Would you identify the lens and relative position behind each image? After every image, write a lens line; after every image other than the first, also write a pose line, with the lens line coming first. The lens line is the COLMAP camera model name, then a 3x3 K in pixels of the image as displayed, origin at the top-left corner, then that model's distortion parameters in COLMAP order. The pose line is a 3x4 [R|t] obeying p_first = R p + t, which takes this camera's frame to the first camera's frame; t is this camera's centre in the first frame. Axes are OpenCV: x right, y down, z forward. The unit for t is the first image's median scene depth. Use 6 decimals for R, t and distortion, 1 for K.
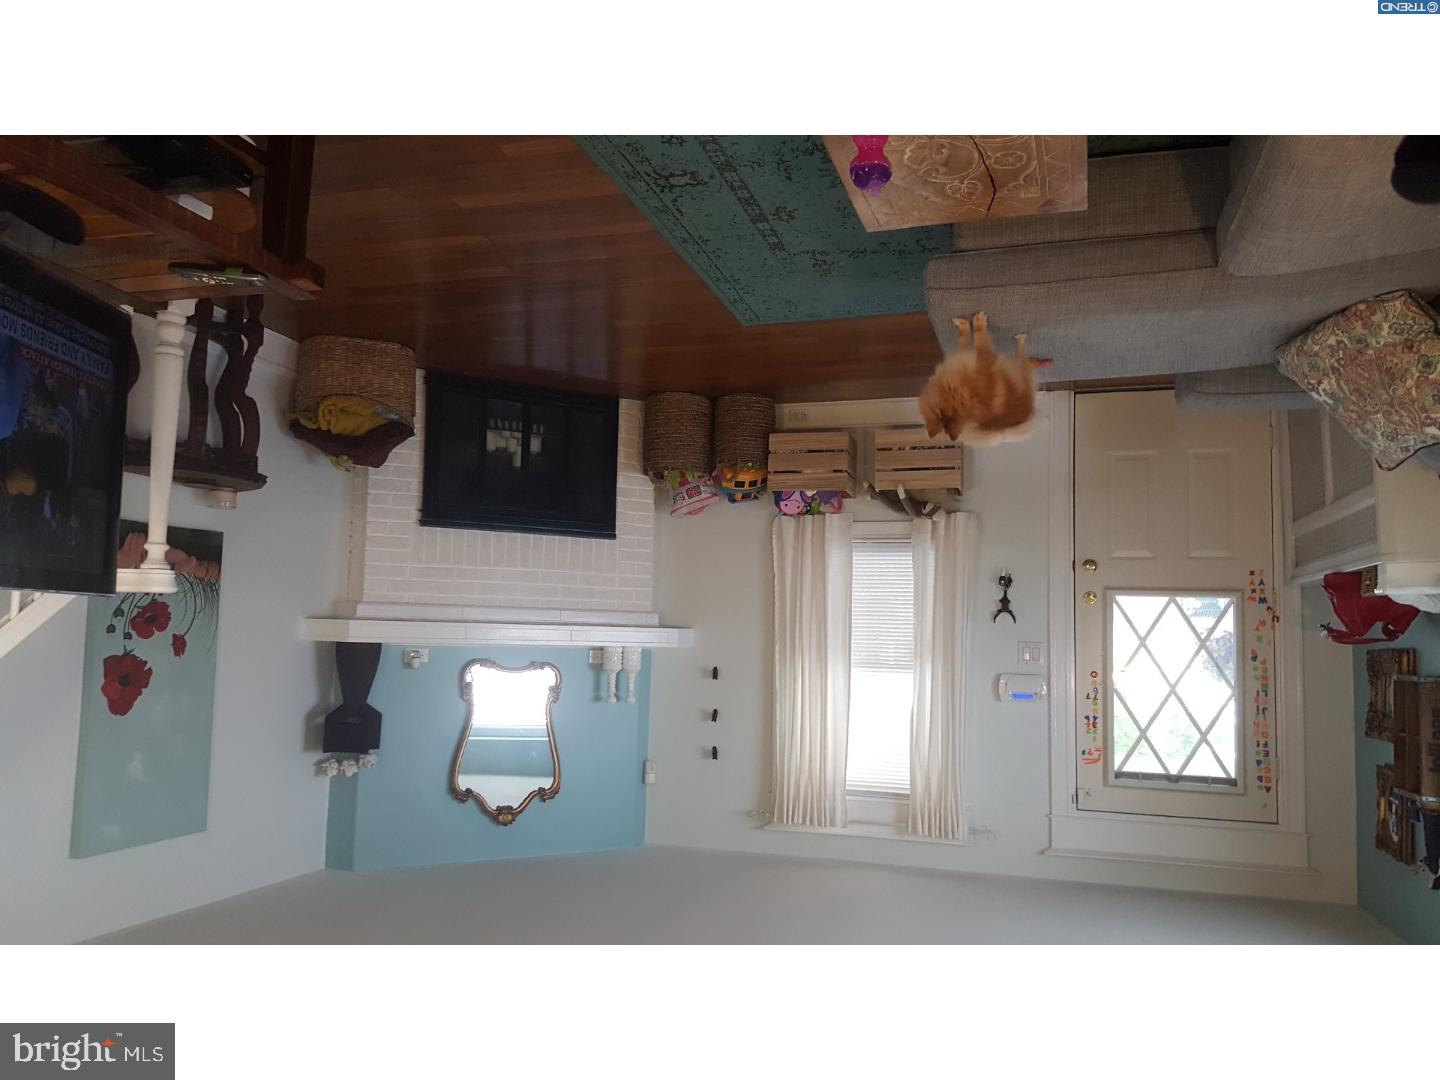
lens RADIAL K [[1043.5, 0, 716.2], [0, 1043.5, 564.5], [0, 0, 1]] dist [0.117250, -0.221299]
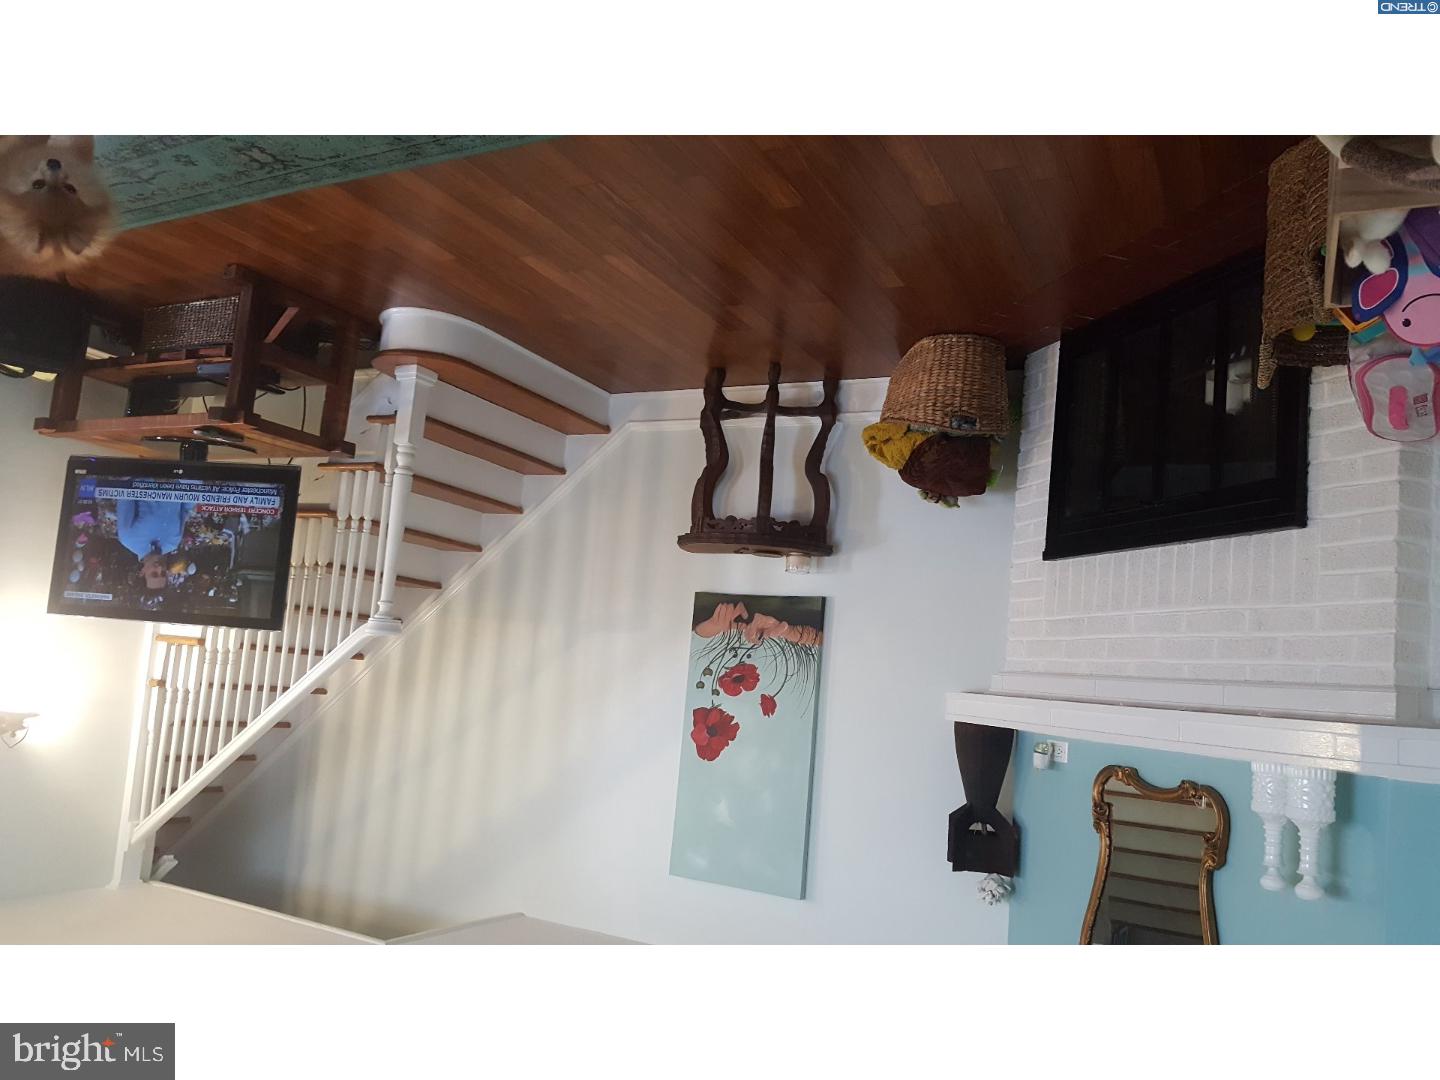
lens RADIAL K [[1043.5, 0, 716.2], [0, 1043.5, 564.5], [0, 0, 1]] dist [0.117250, -0.221299]
pose [[-0.193670, -0.142998, -0.970589, 0.562528], [-0.019762, 0.989688, -0.141868, 0.088809], [0.980868, -0.008295, -0.194499, 1.190331]]
